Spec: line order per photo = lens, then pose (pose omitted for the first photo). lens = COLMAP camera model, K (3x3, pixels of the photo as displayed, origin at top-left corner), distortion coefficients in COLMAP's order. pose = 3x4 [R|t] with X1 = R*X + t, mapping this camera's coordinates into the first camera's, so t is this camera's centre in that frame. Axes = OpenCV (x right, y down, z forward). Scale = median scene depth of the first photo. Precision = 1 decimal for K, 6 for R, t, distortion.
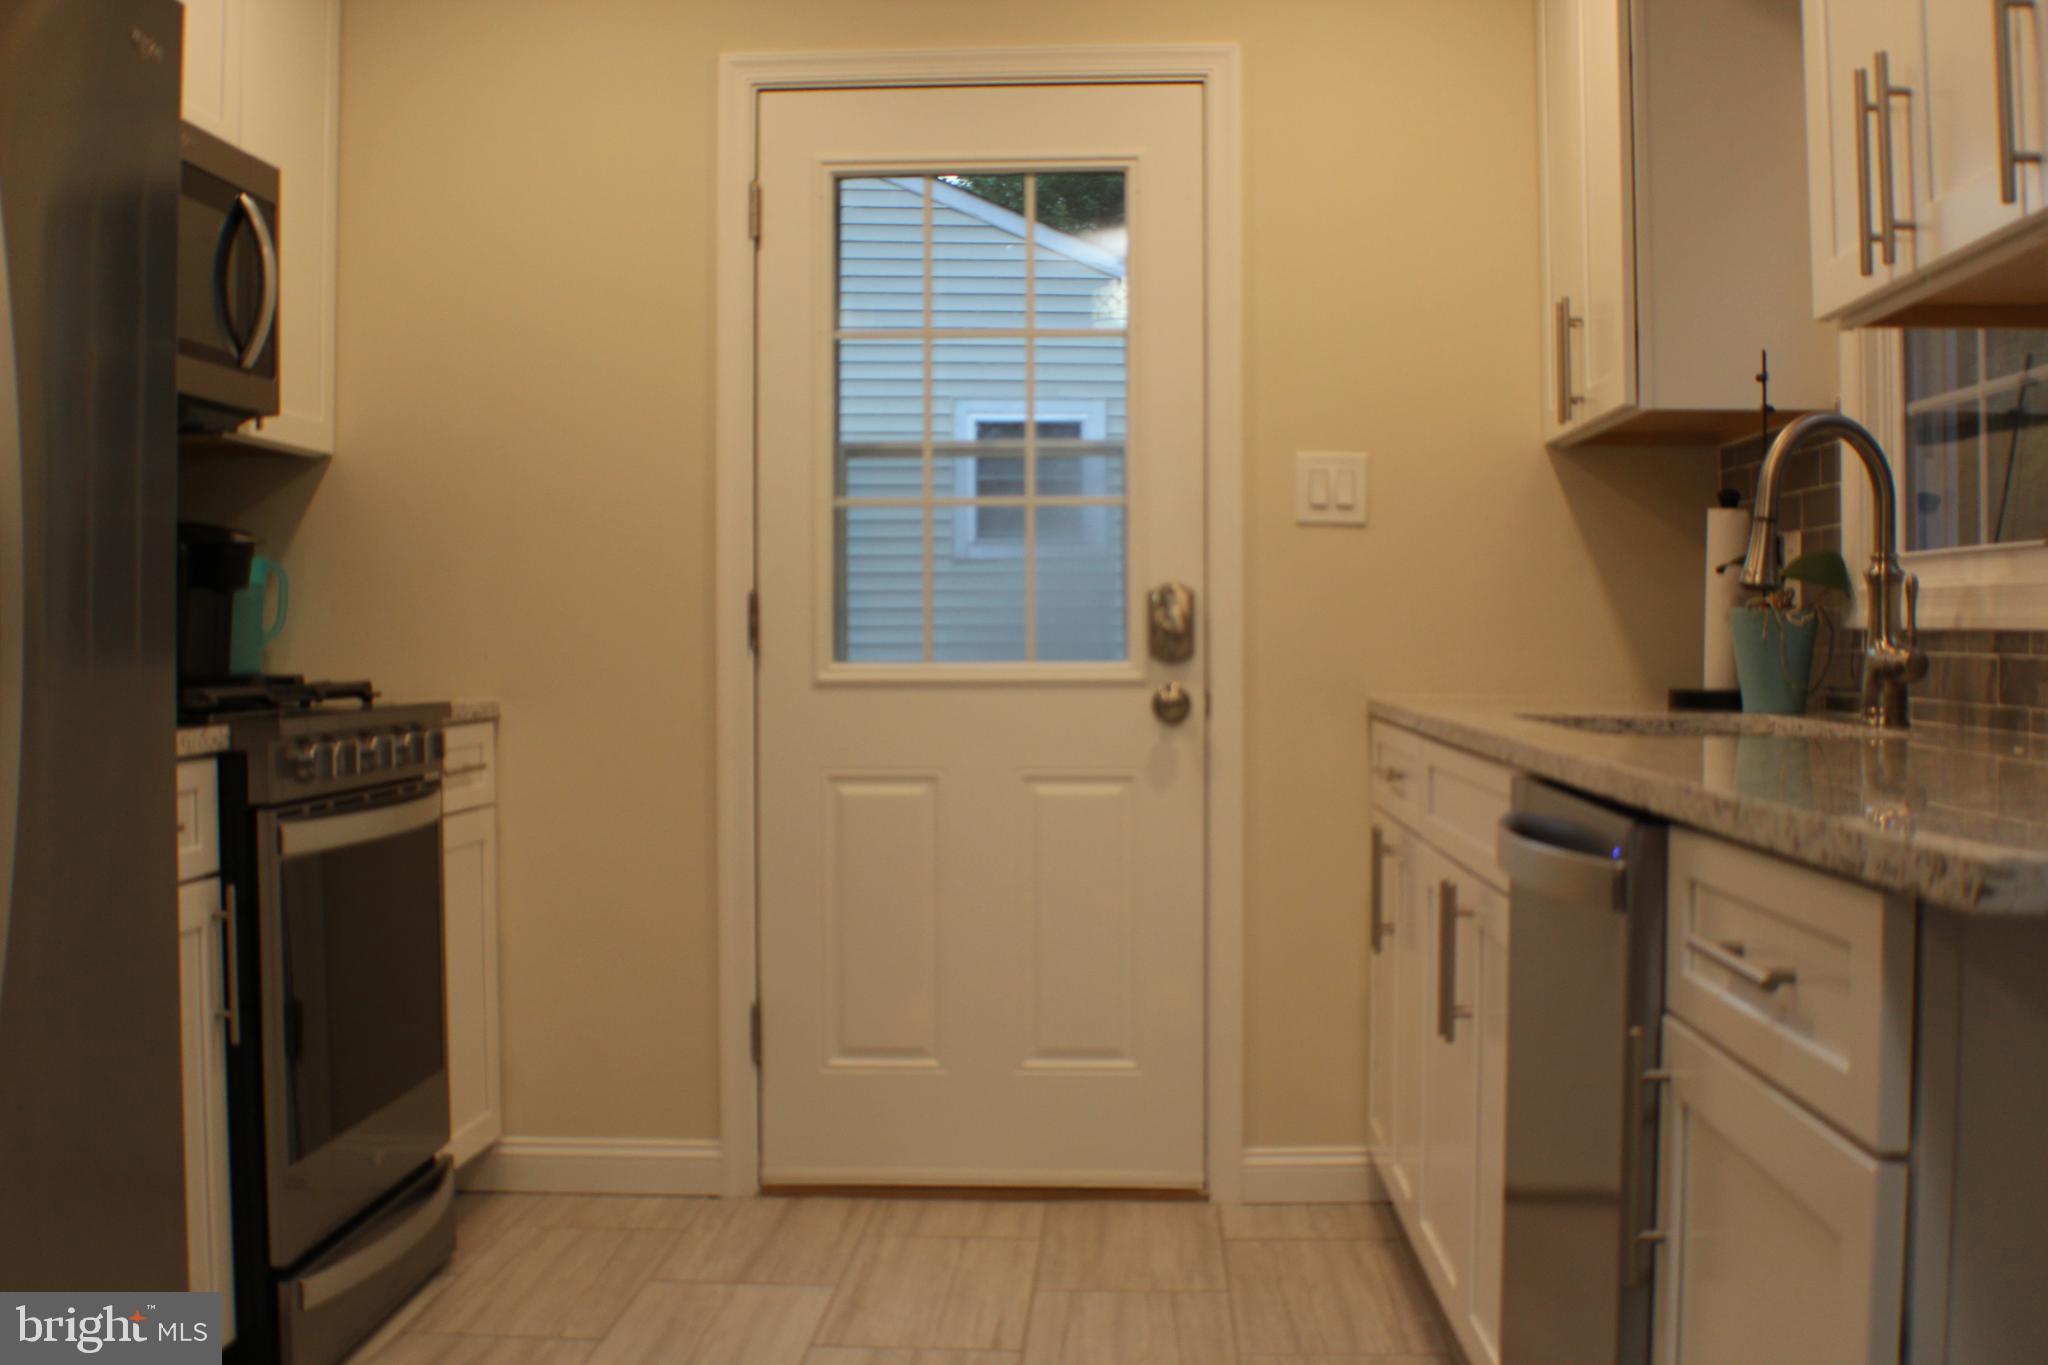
lens RADIAL K [[2262.1, 0, 1063.2], [0, 2262.1, 584.4], [0, 0, 1]] dist [-0.148596, 0.000000]
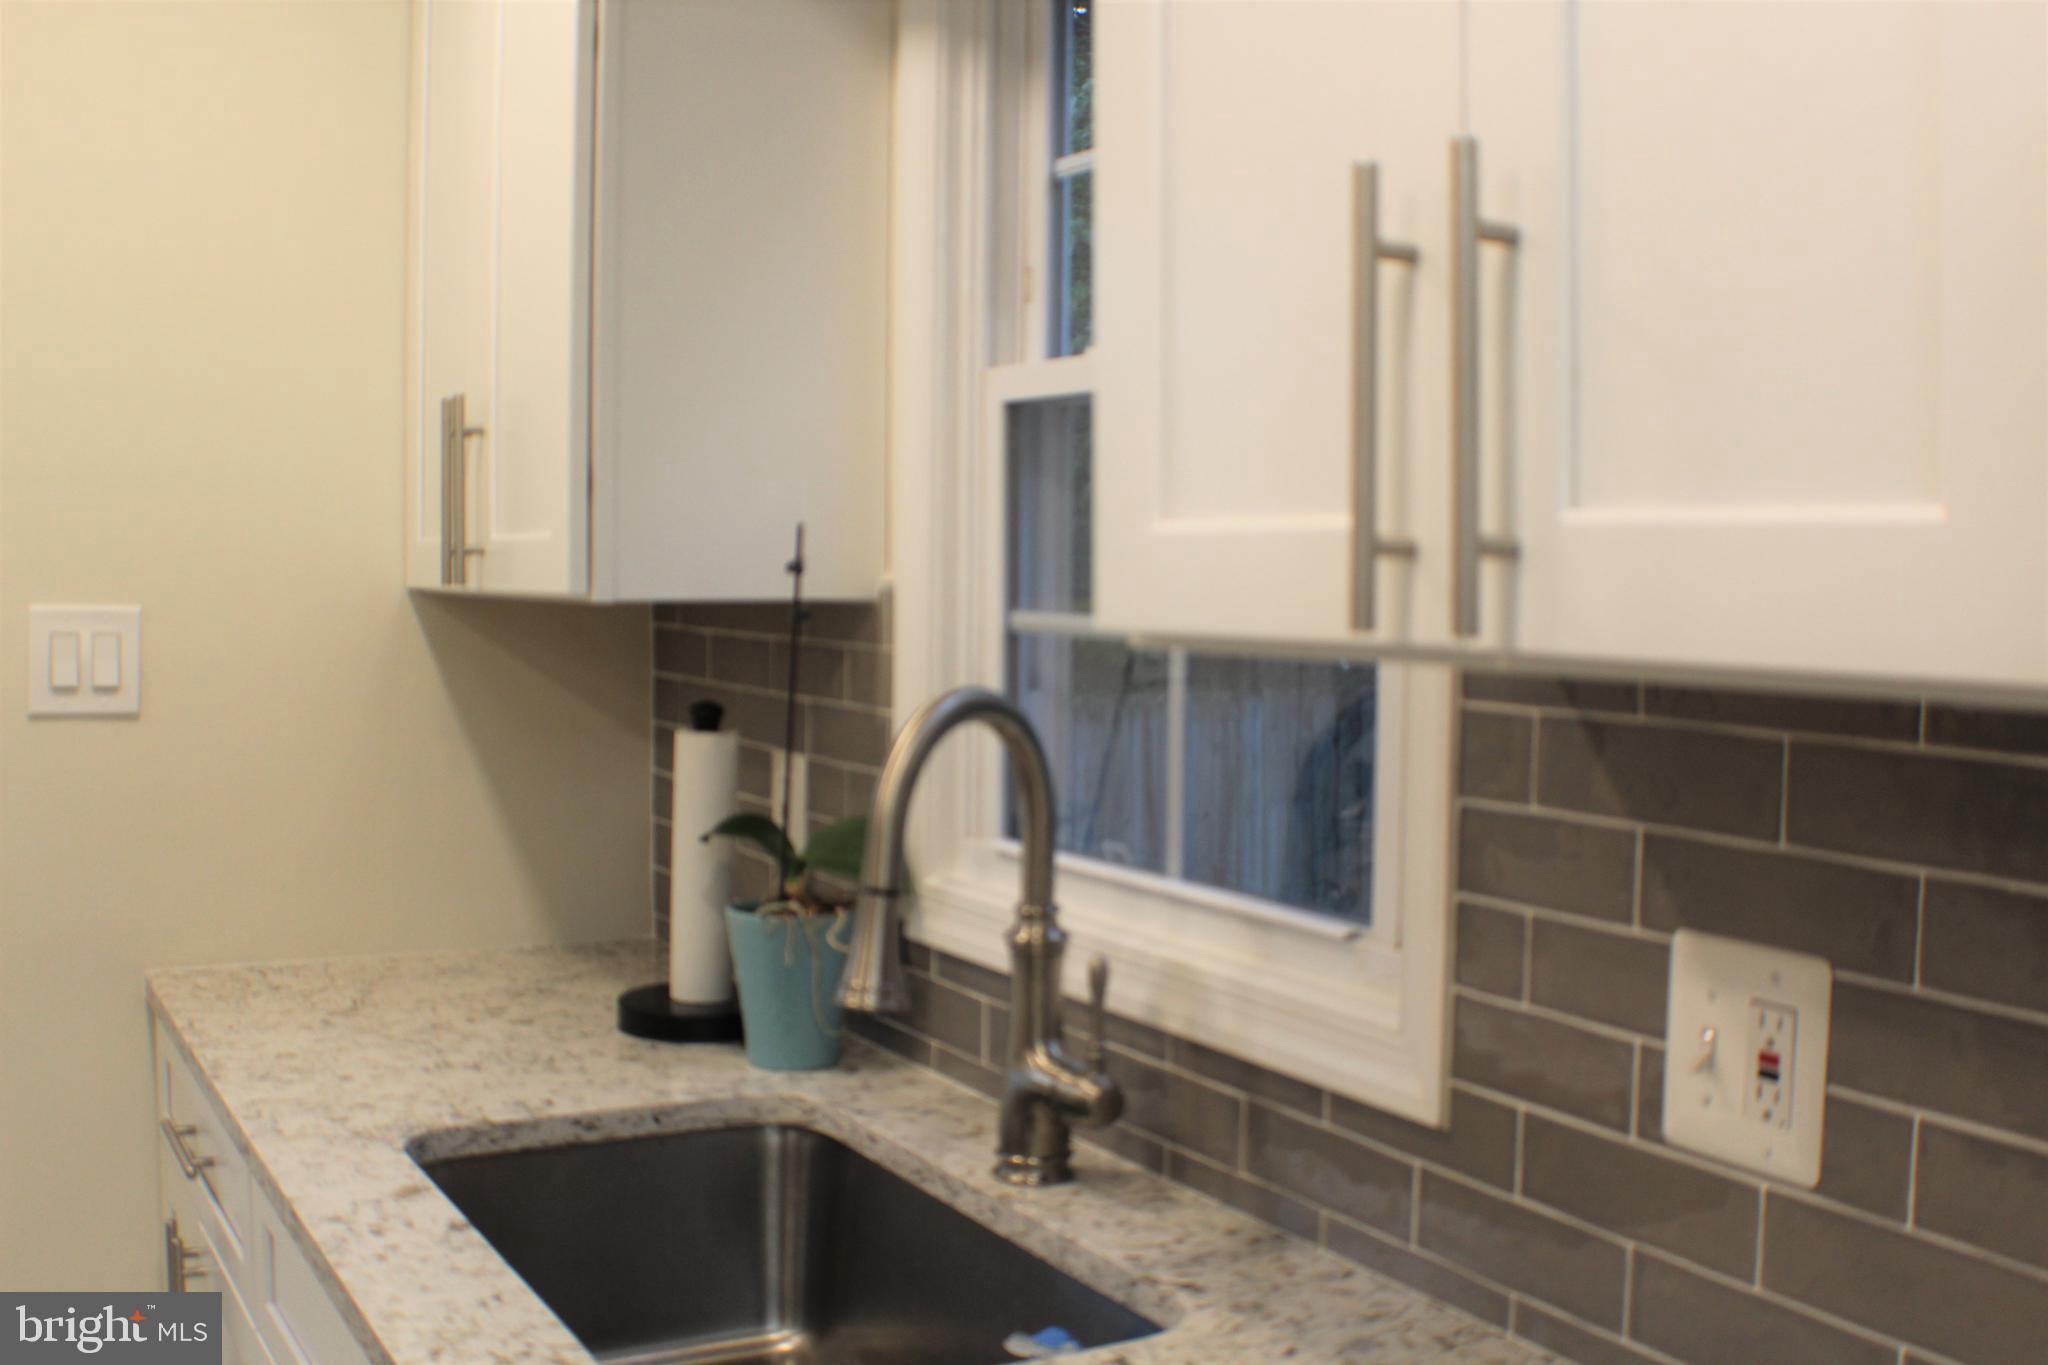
lens RADIAL K [[2086.7, 0, 1069.1], [0, 2086.7, 654.3], [0, 0, 1]] dist [-0.151570, 0.000000]
pose [[0.844808, -0.020360, 0.534683, 0.054994], [-0.017533, 0.997686, 0.065692, -0.096562], [-0.534783, -0.064872, 0.842496, 0.404718]]
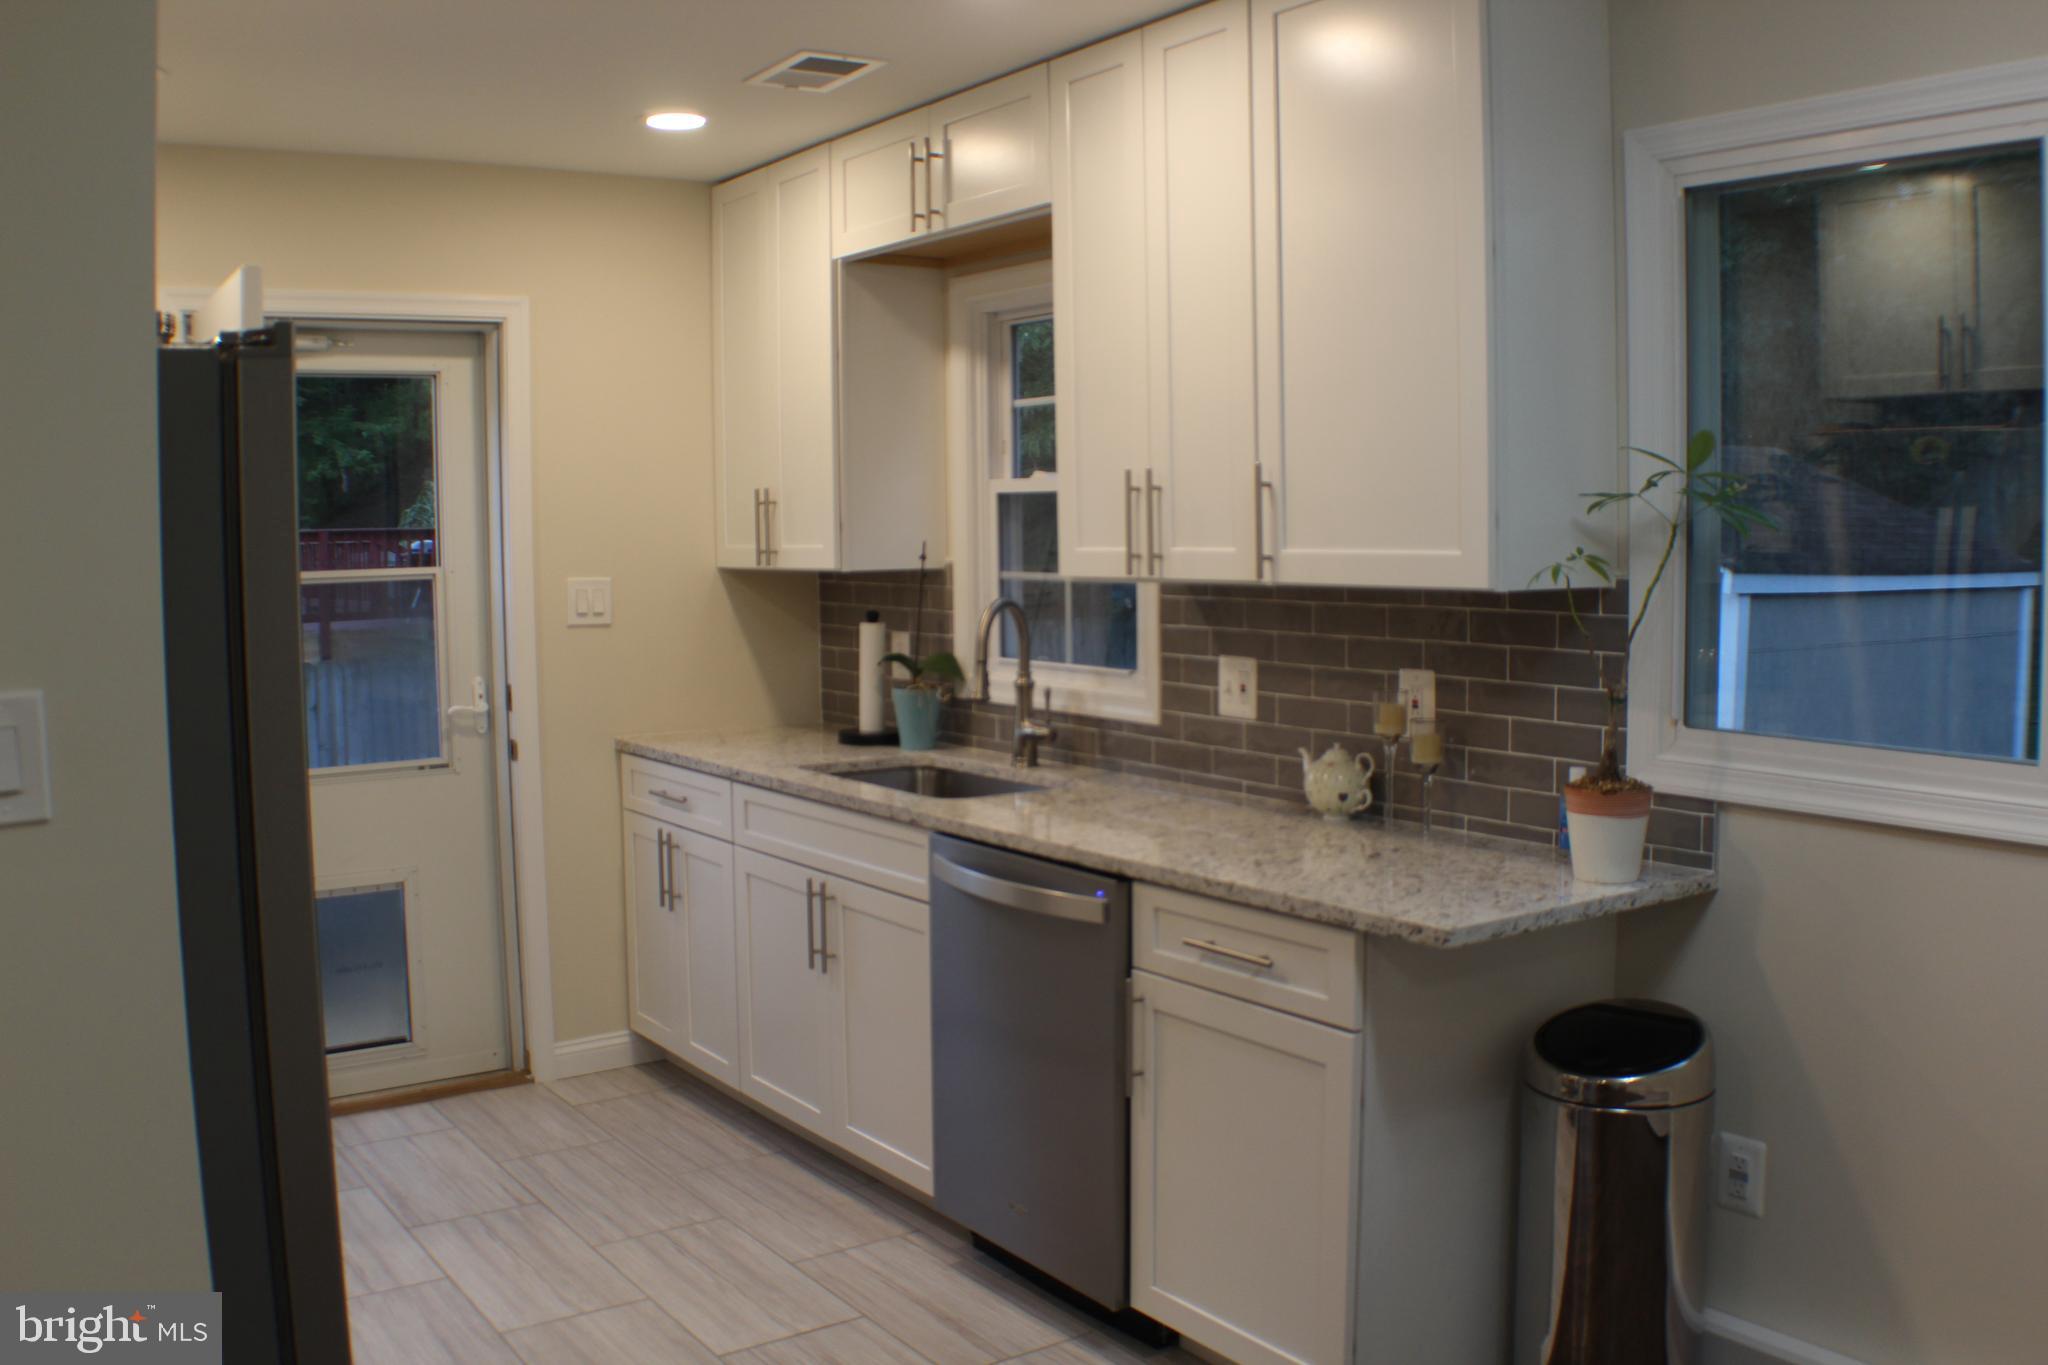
lens RADIAL K [[1830.5, 0, 1057.4], [0, 1830.5, 608.7], [0, 0, 1]] dist [-0.179206, 0.053557]
pose [[0.791340, -0.043574, 0.609822, -0.407588], [0.002350, 0.997666, 0.068238, -0.132267], [-0.611372, -0.052566, 0.789595, -0.151076]]
